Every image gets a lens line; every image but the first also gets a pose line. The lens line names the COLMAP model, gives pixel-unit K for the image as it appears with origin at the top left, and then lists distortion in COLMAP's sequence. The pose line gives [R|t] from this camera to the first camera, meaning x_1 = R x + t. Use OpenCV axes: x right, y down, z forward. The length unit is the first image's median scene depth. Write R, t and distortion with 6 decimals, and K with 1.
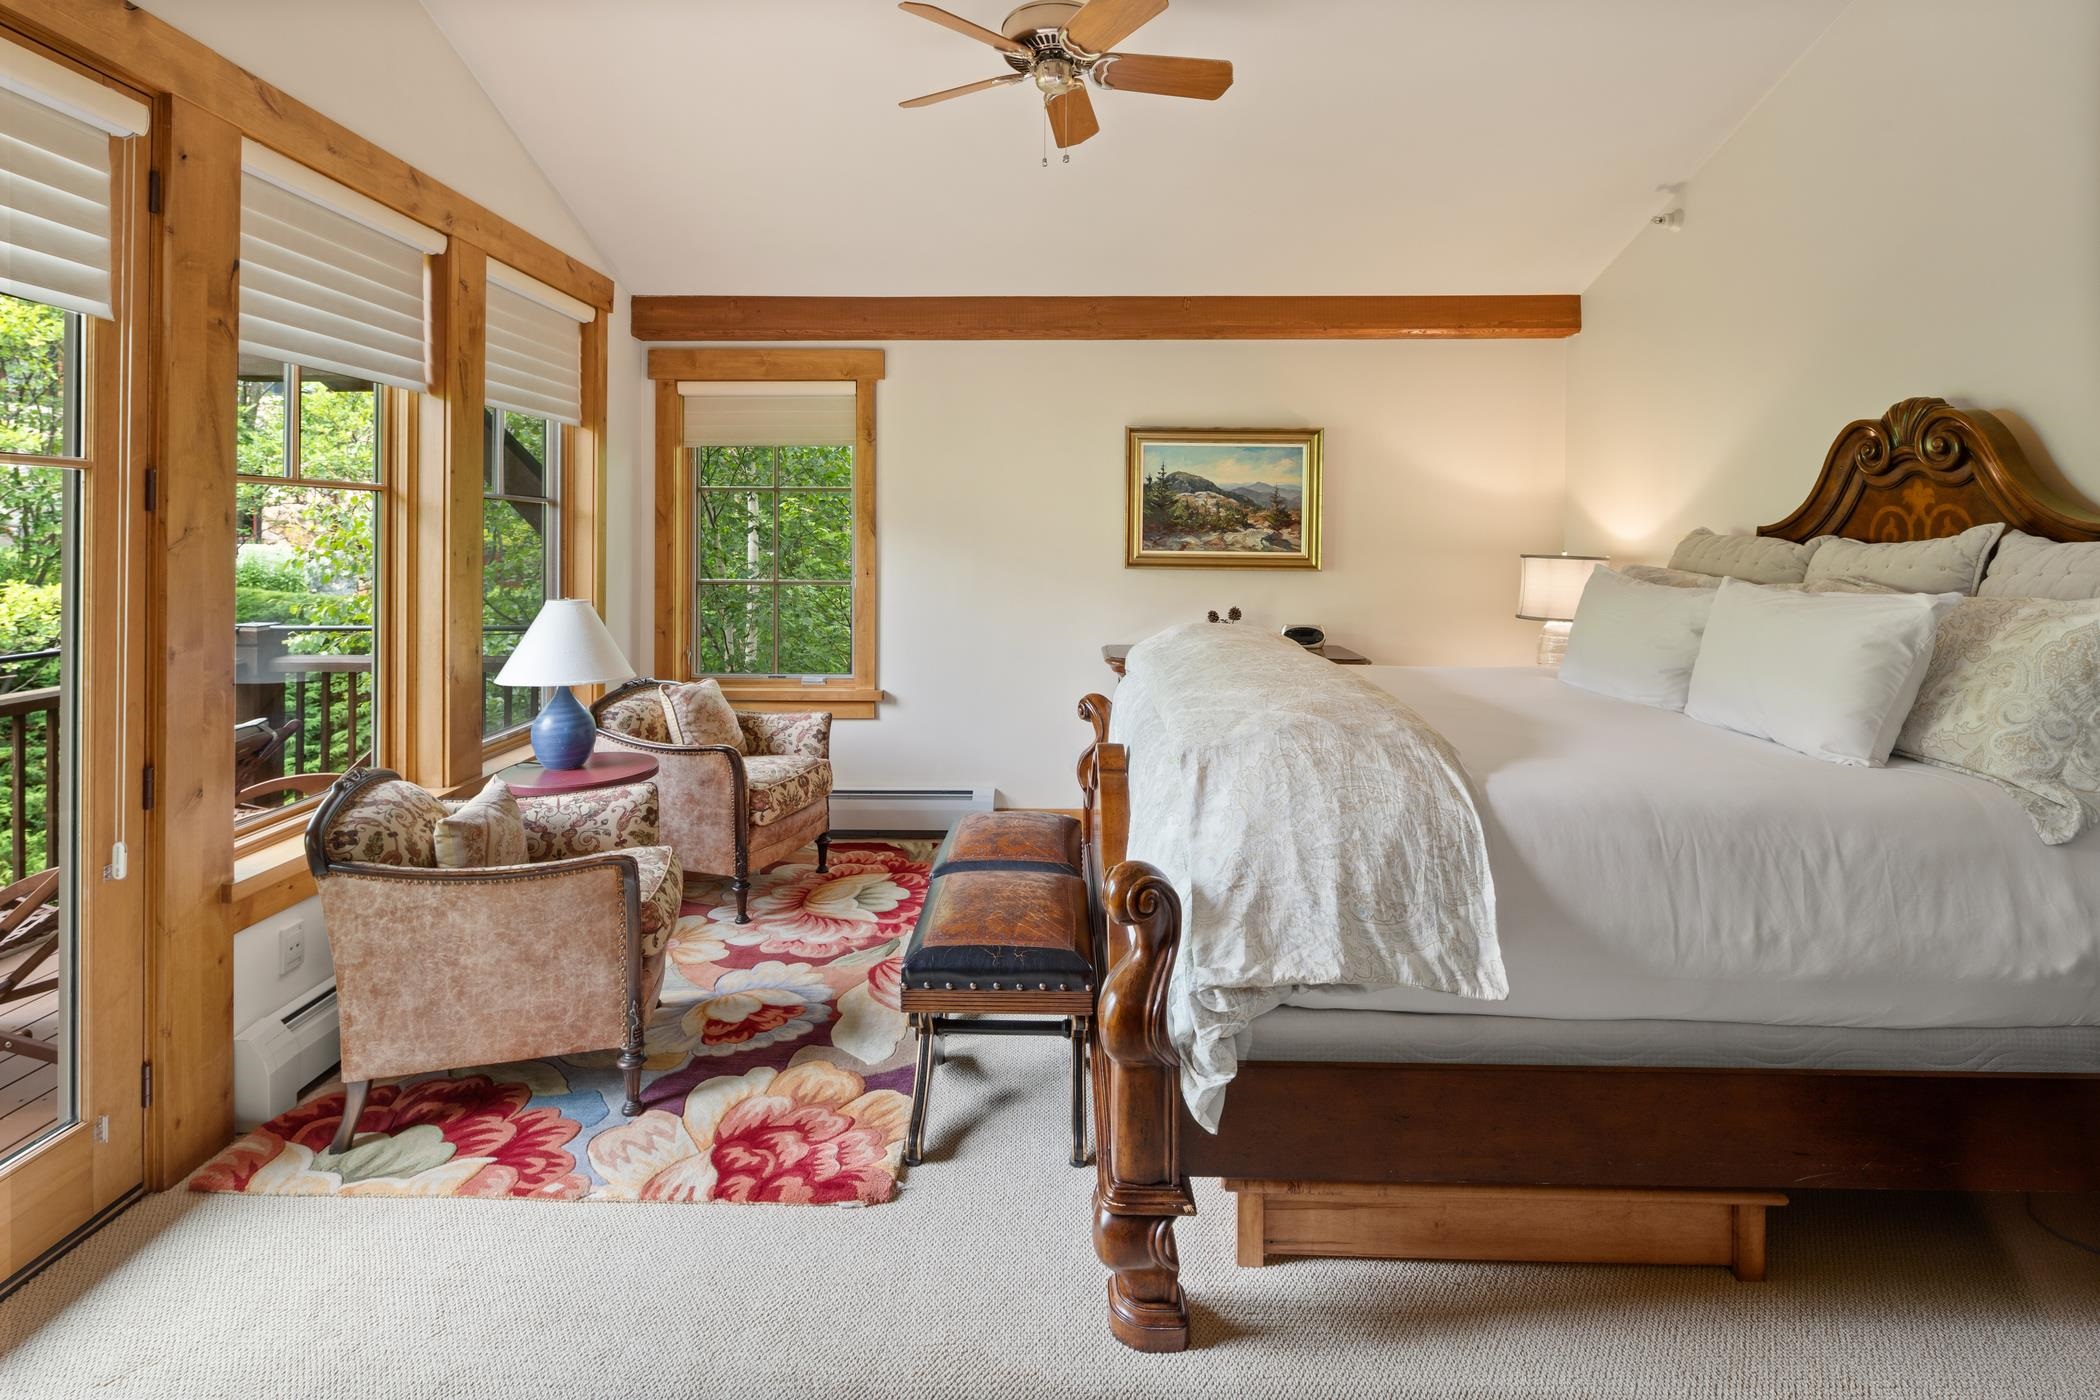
lens RADIAL K [[1019.4, 0, 1043.3], [0, 1019.4, 527.5], [0, 0, 1]] dist [0.002548, -0.000769]
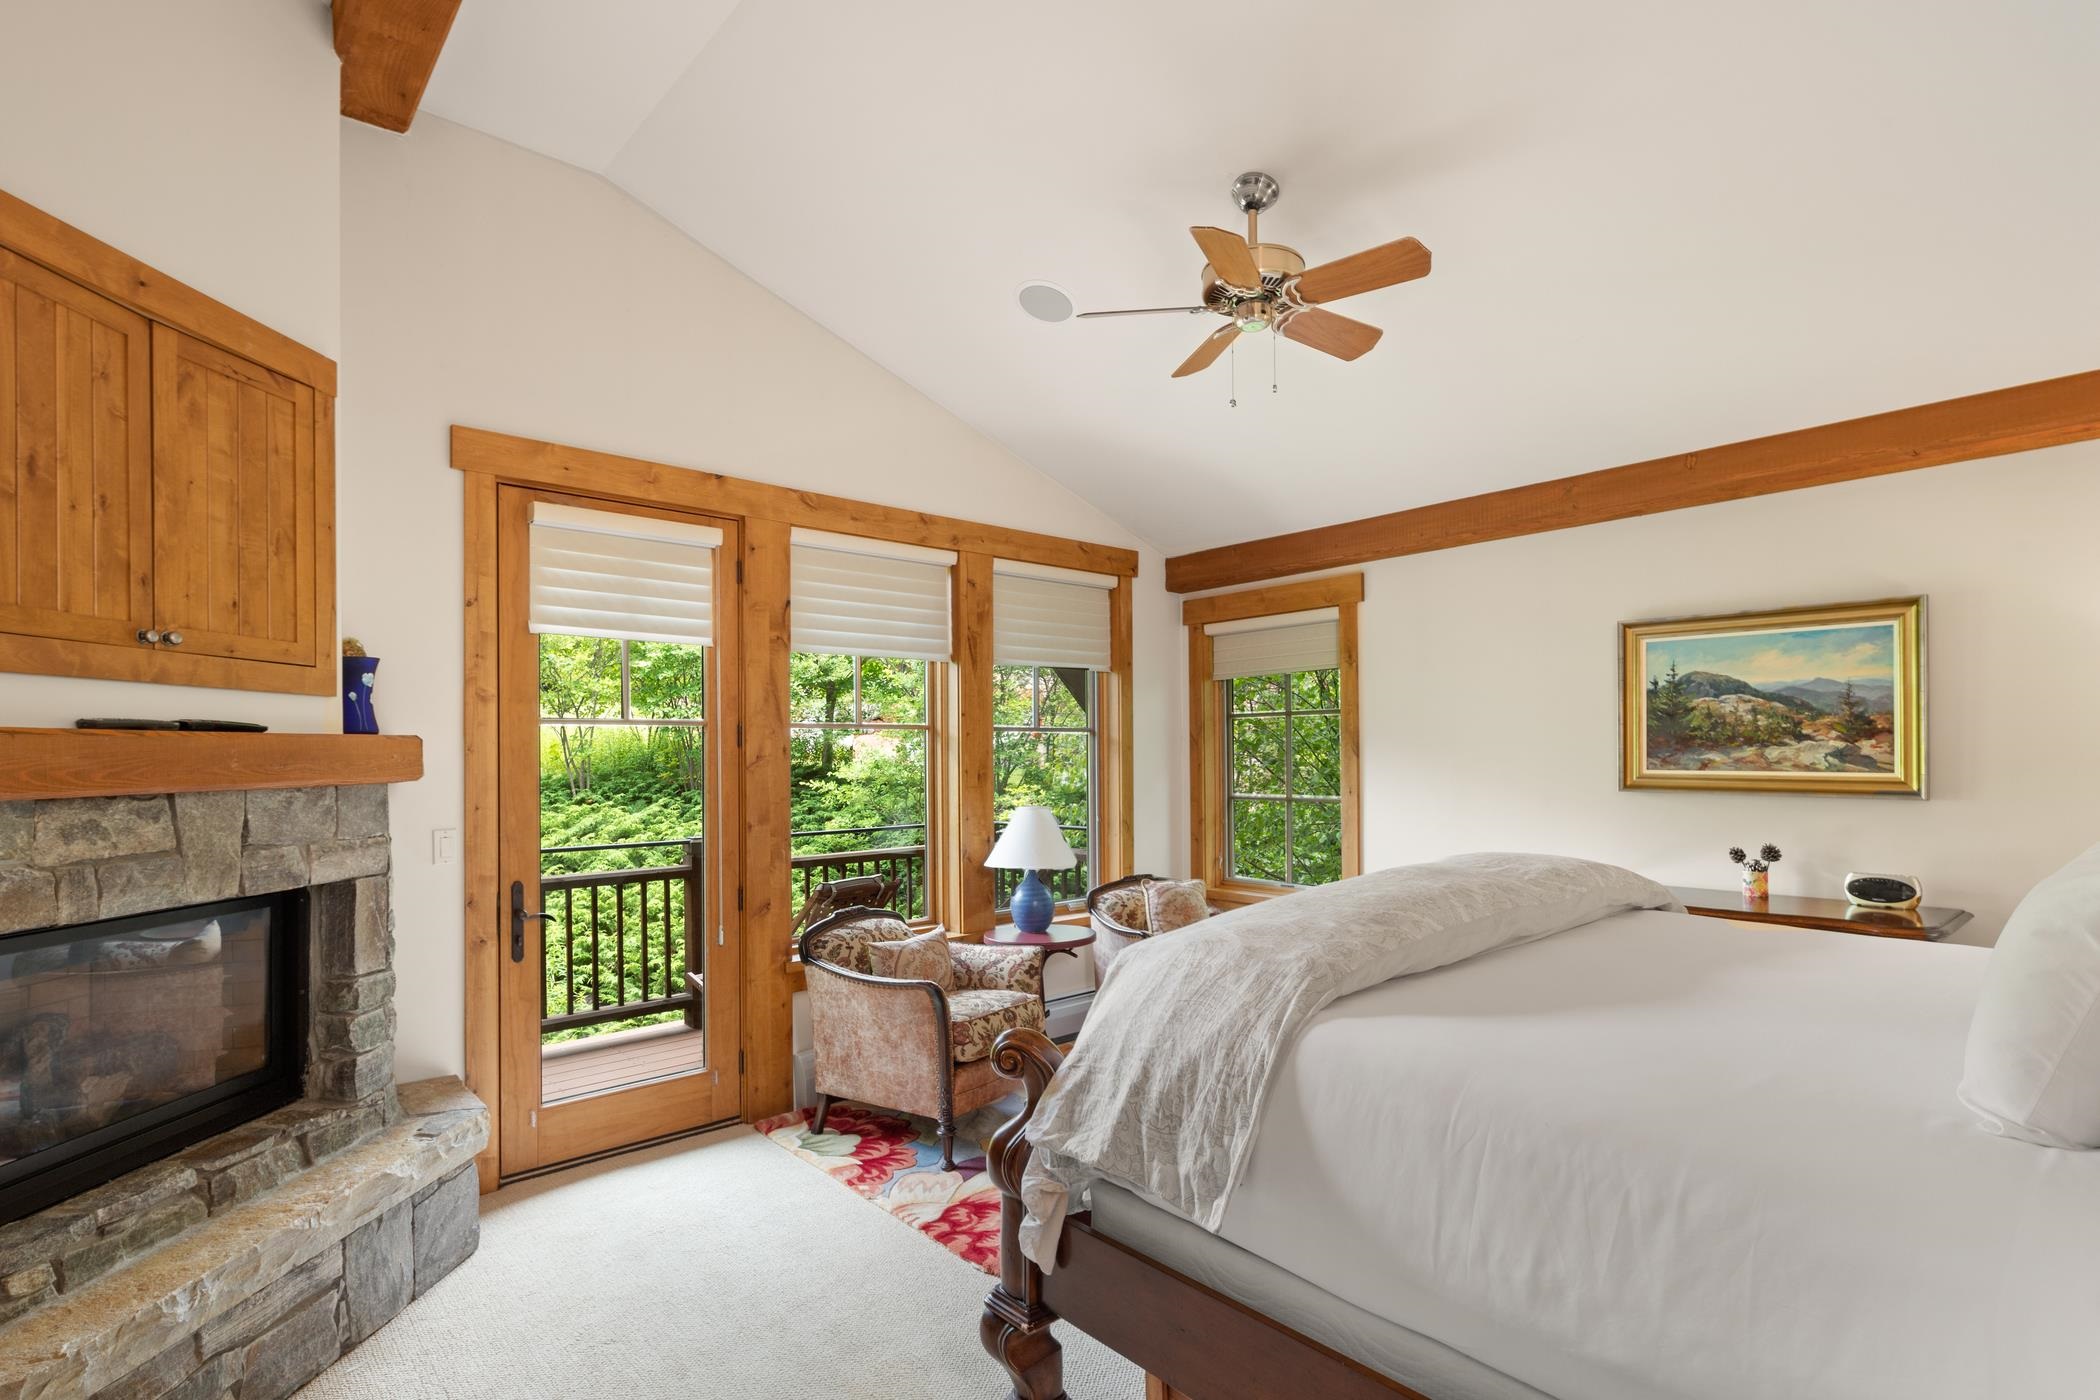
lens RADIAL K [[1023.0, 0, 1054.0], [0, 1023.0, 746.0], [0, 0, 1]] dist [0.008710, -0.000895]
pose [[0.671087, -0.016397, -0.741197, 0.656907], [0.015425, 0.999848, -0.008153, 0.004040], [0.741218, -0.005962, 0.671238, 0.144754]]
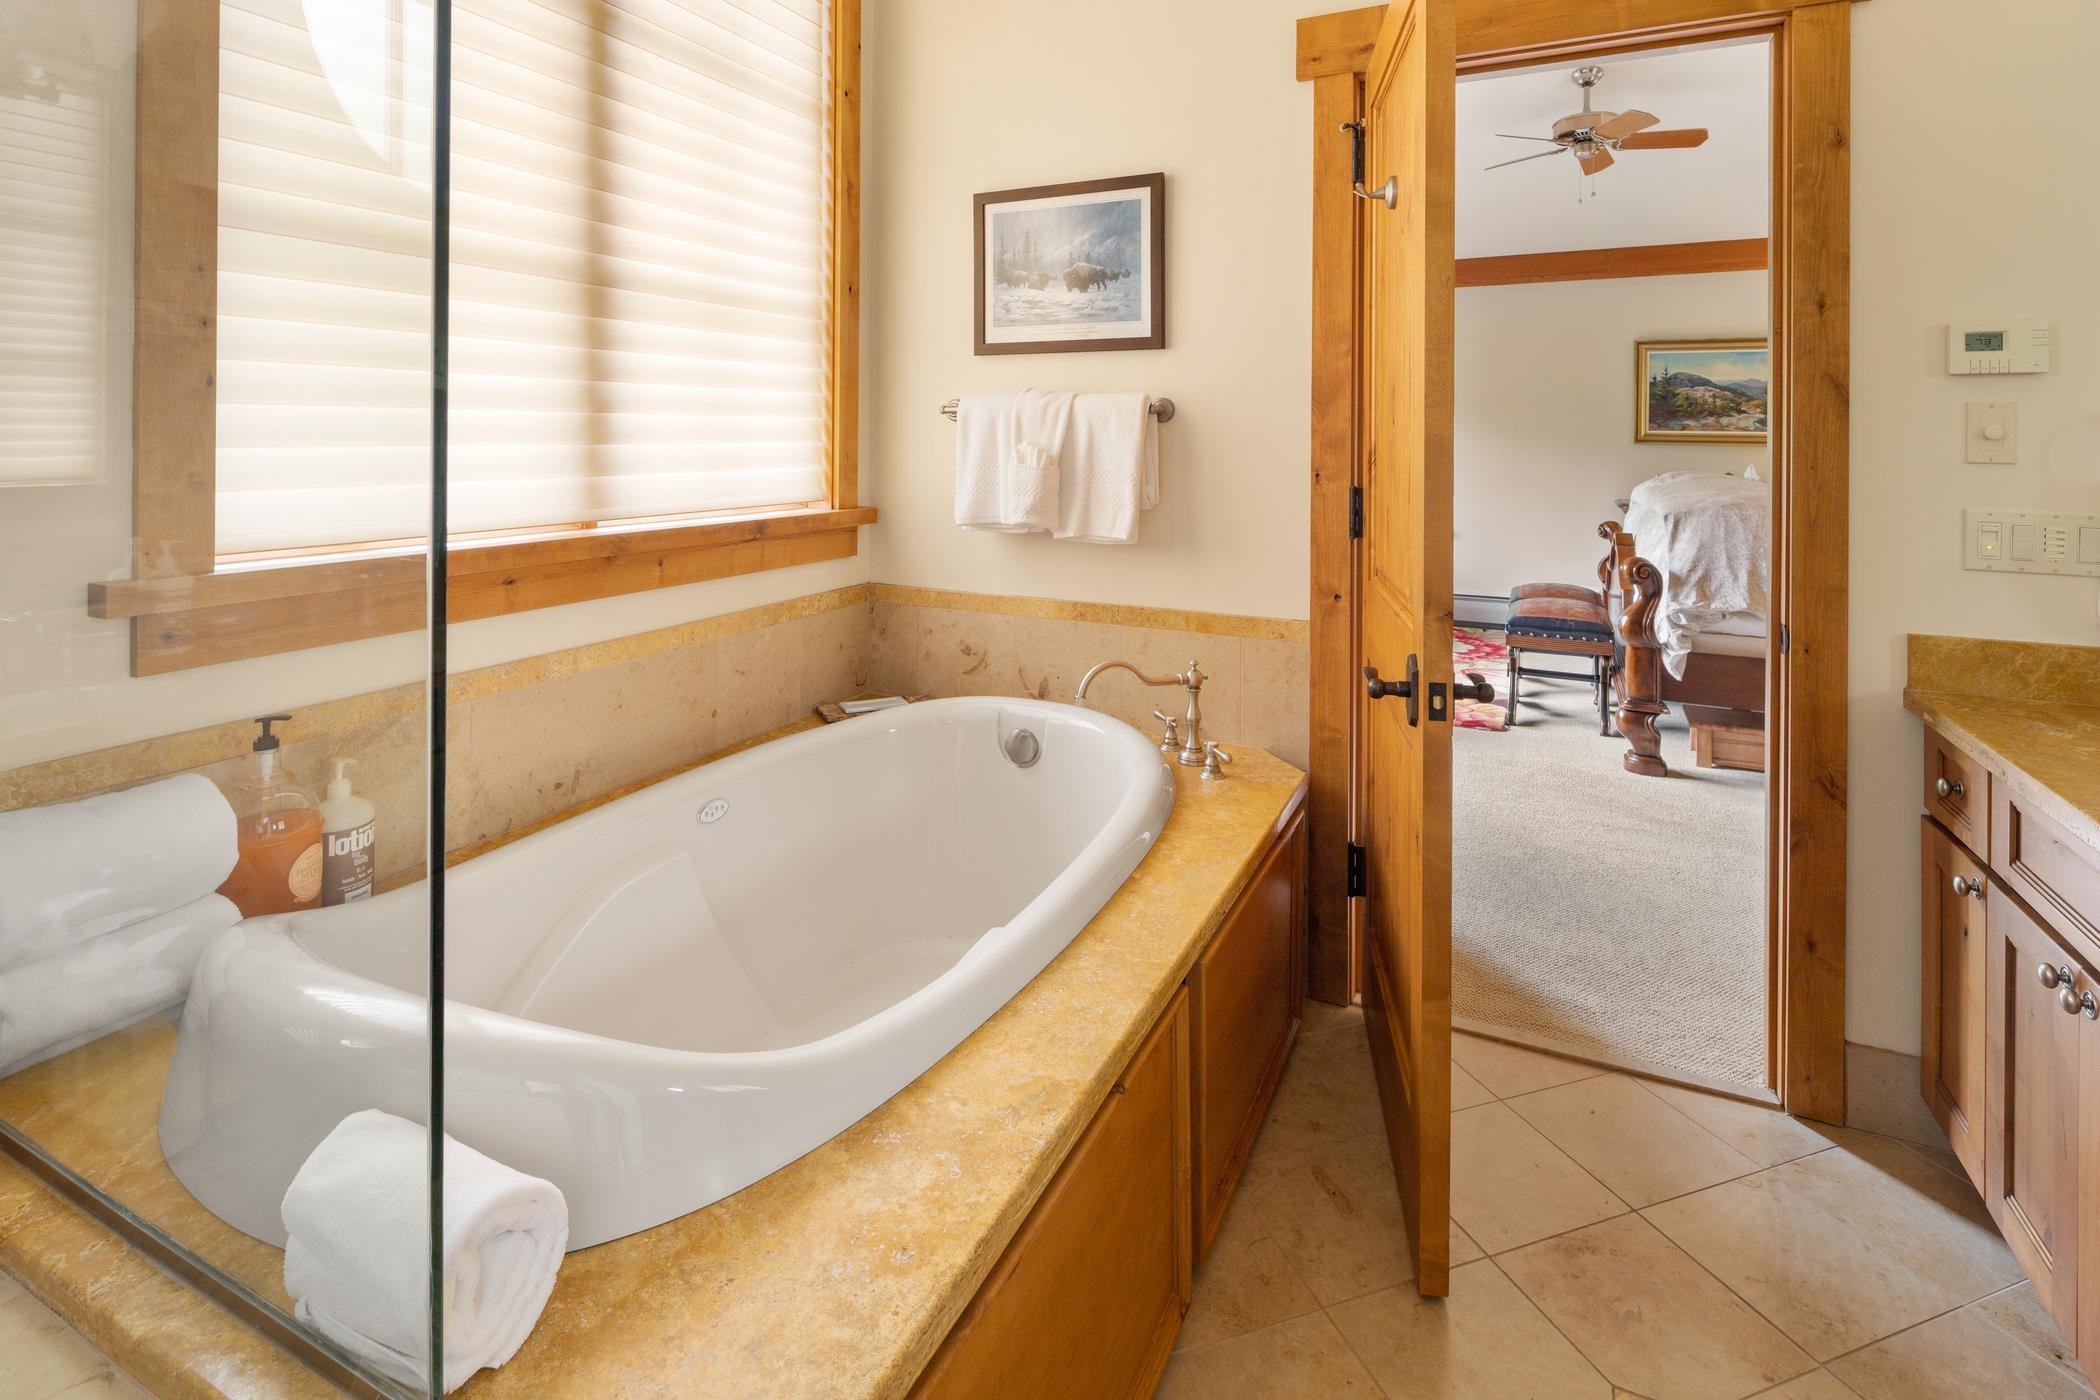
lens RADIAL K [[1021.5, 0, 1044.1], [0, 1021.5, 432.4], [0, 0, 1]] dist [0.002047, -0.000075]
pose [[0.902427, -0.001798, -0.430838, -0.072966], [0.001850, 0.999998, -0.000299, 0.039599], [0.430838, -0.000527, 0.902429, -0.978328]]
